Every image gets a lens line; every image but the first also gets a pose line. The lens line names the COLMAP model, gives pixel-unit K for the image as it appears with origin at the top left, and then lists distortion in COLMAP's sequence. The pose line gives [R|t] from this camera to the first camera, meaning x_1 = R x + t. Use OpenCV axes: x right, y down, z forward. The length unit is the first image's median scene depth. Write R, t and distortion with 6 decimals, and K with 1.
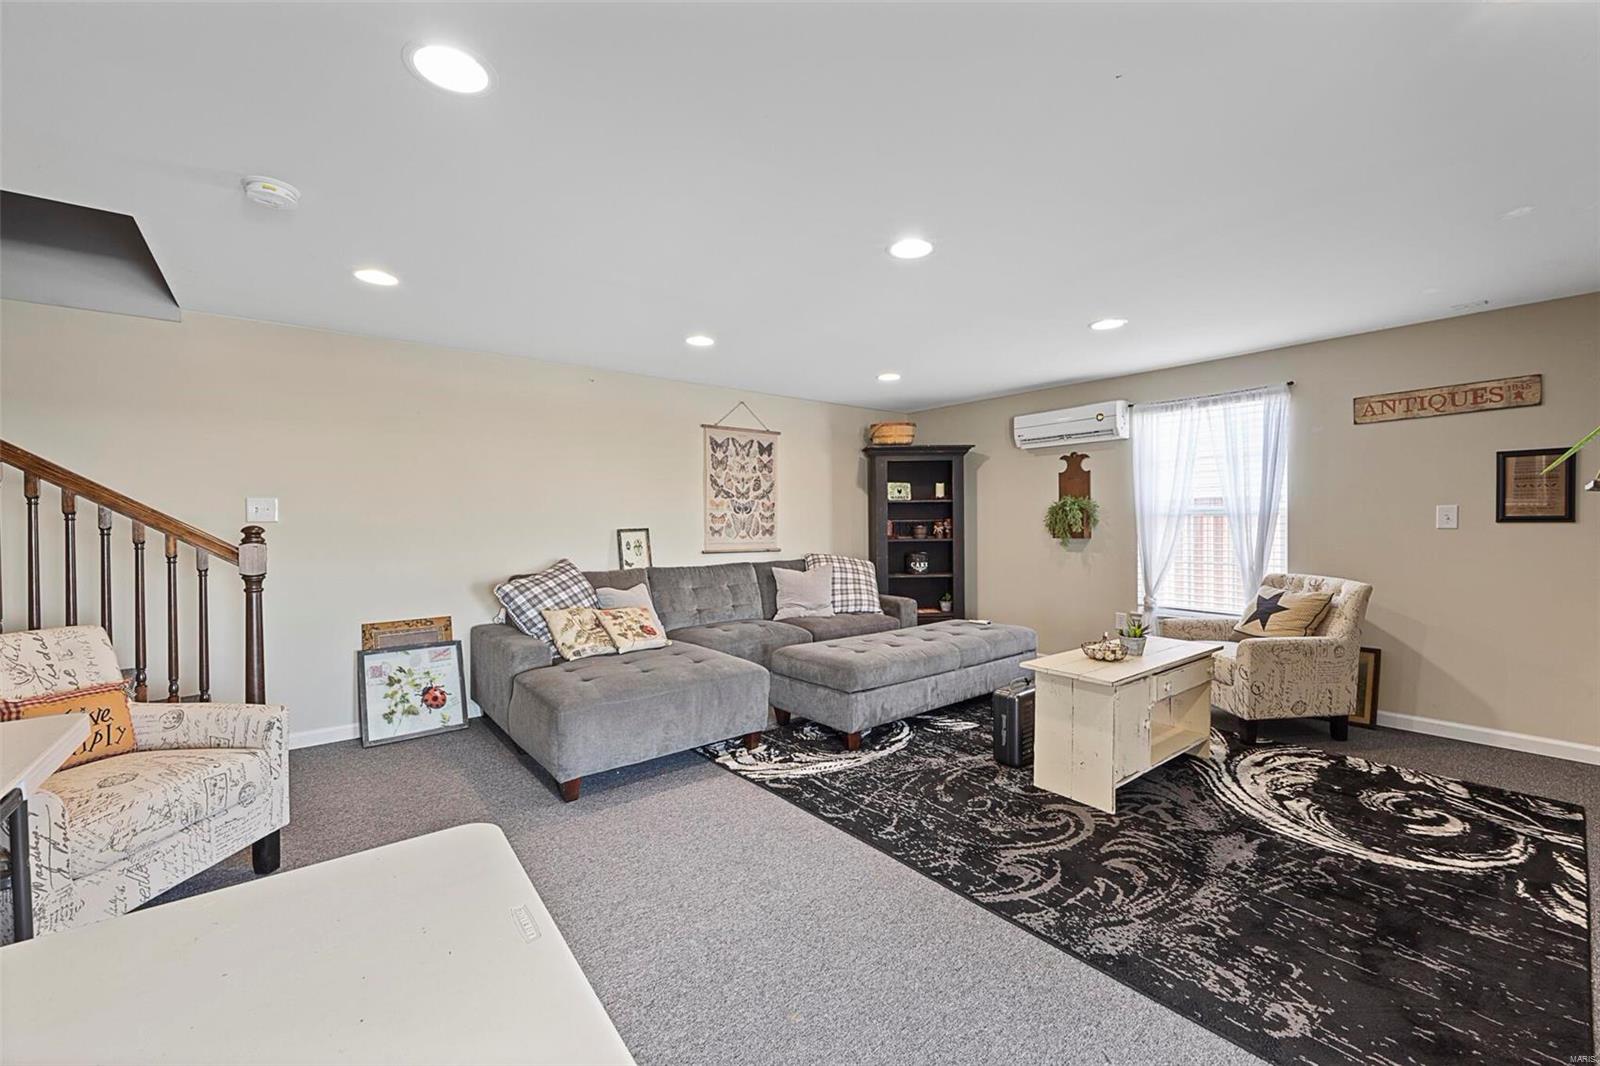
lens RADIAL K [[639.3, 0, 797.7], [0, 639.3, 527.8], [0, 0, 1]] dist [-0.003450, 0.000096]
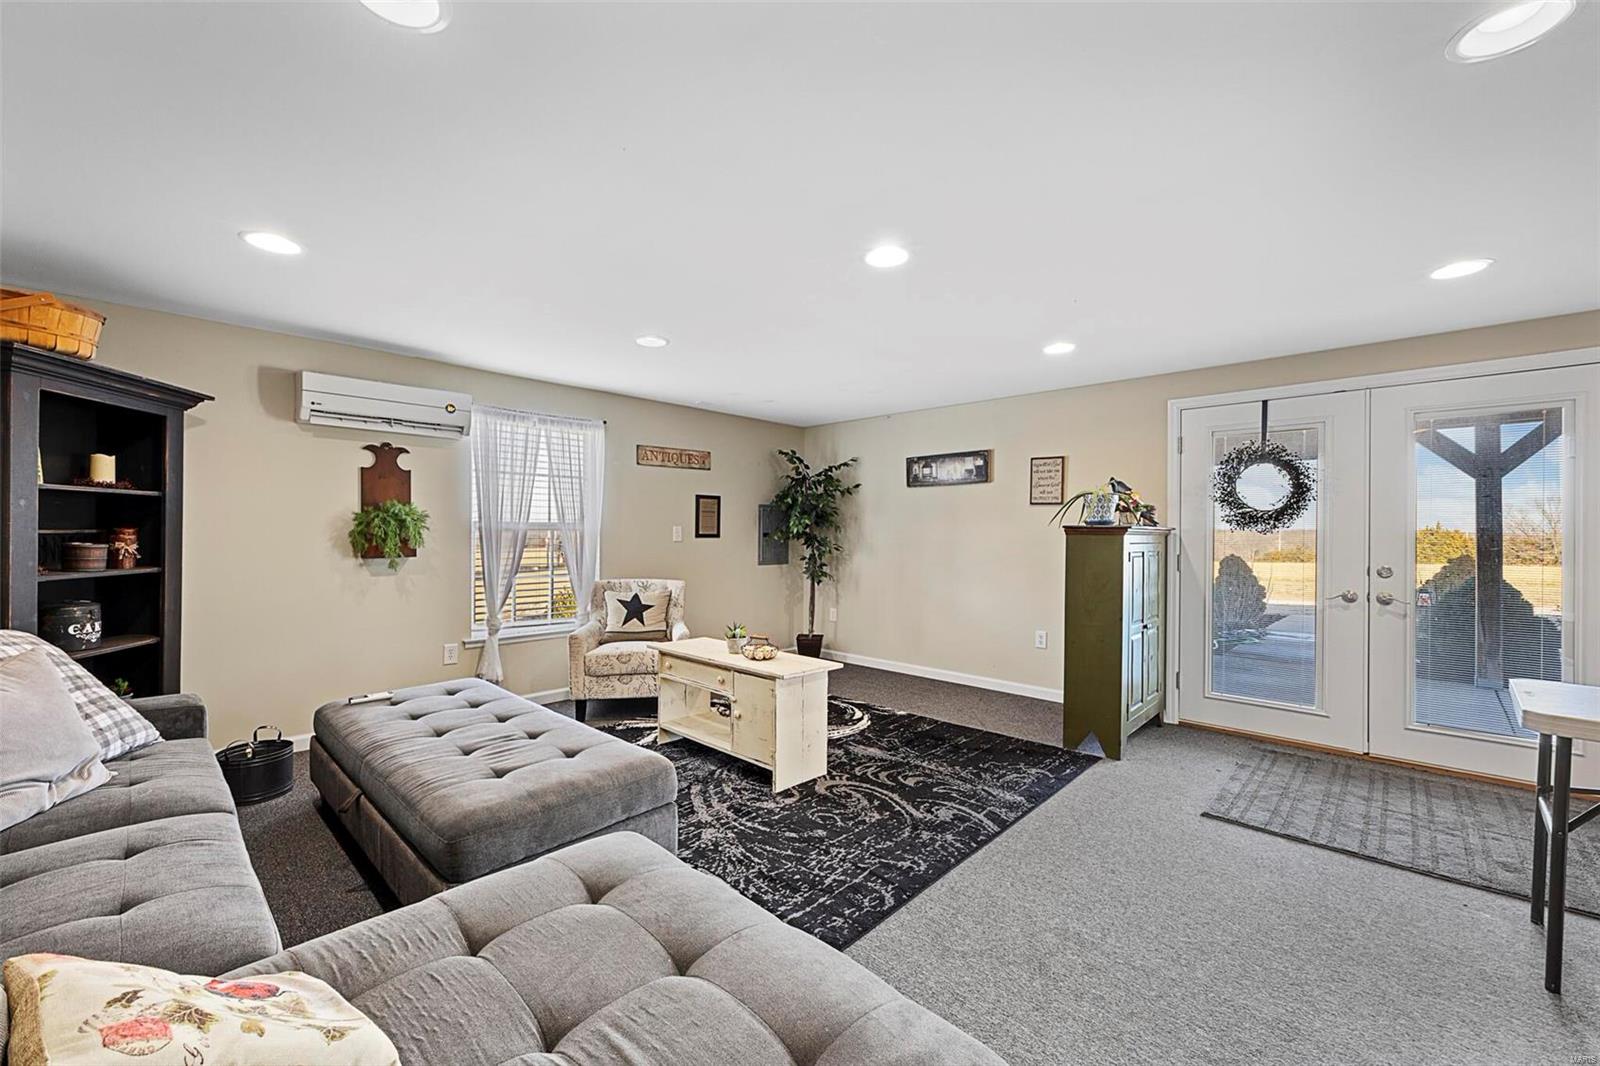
lens RADIAL K [[639.3, 0, 806.6], [0, 639.3, 533.9], [0, 0, 1]] dist [-0.003450, 0.000096]
pose [[-0.136082, 0.005507, 0.990682, -0.405139], [0.005487, 0.999973, -0.004805, -0.005963], [-0.990682, 0.004782, -0.136108, 0.666418]]
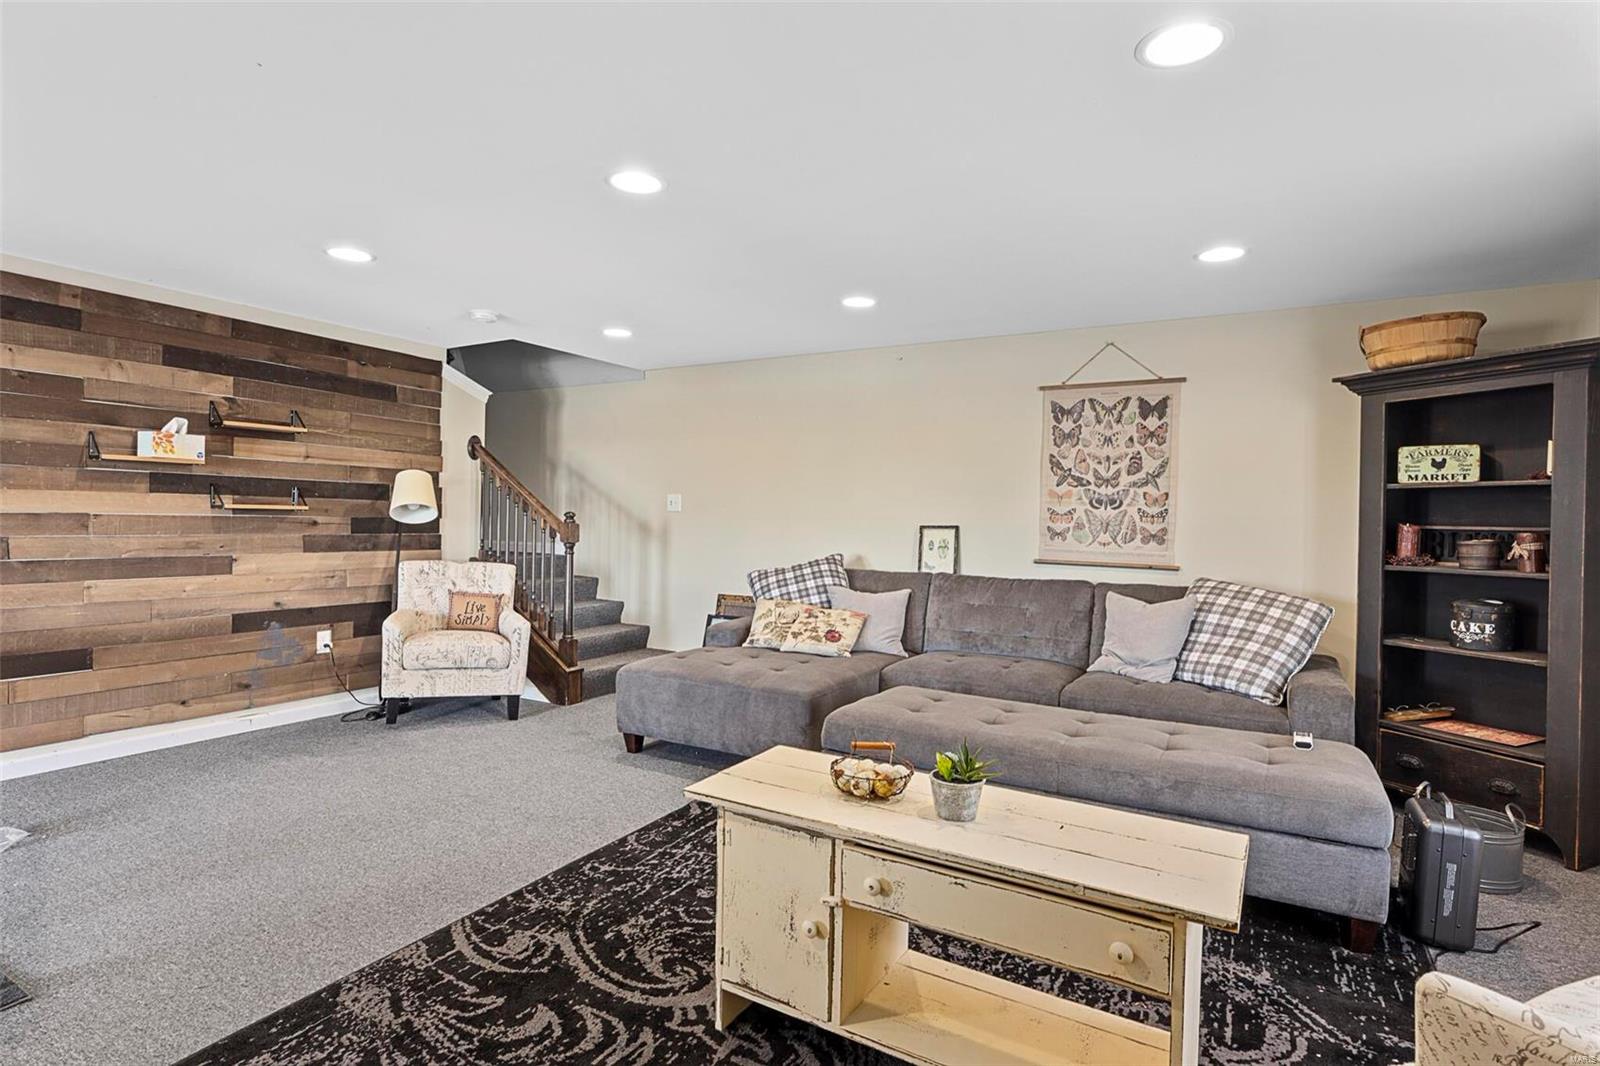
lens RADIAL K [[804.4, 0, 805.1], [0, 804.4, 528.6], [0, 0, 1]] dist [-0.006586, -0.000013]
pose [[0.362112, 0.028456, -0.931700, 0.655120], [-0.028767, 0.999399, 0.019343, -0.009947], [0.931691, 0.019798, 0.362713, 0.444193]]
